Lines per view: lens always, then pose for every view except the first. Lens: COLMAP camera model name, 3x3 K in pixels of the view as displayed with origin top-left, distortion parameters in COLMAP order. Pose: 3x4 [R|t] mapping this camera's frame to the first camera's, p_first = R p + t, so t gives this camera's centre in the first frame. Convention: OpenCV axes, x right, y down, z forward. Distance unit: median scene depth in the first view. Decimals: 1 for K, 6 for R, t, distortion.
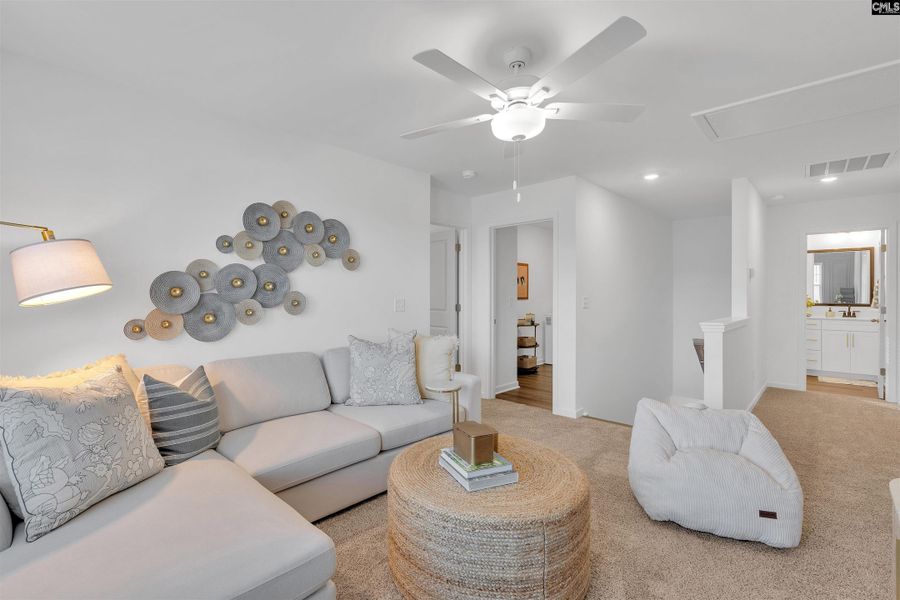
lens RADIAL K [[403.9, 0, 446.4], [0, 403.9, 295.1], [0, 0, 1]] dist [-0.002192, -0.000313]
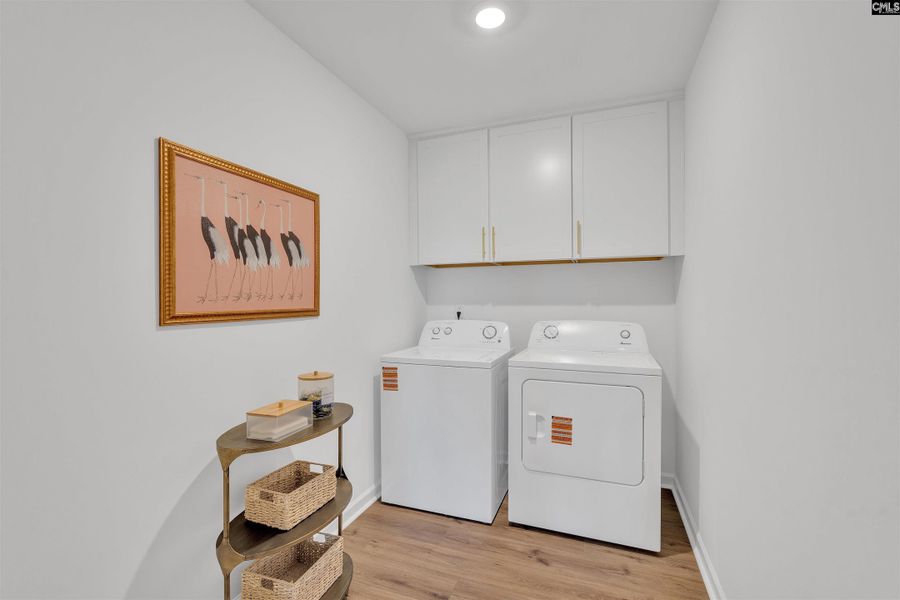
lens RADIAL K [[403.9, 0, 451.4], [0, 403.9, 303.2], [0, 0, 1]] dist [-0.002192, -0.000313]
pose [[0.935136, 0.000490, 0.354288, 0.190763], [0.002011, 0.999976, -0.006692, 0.003114], [-0.354283, 0.006970, 0.935112, 0.702743]]
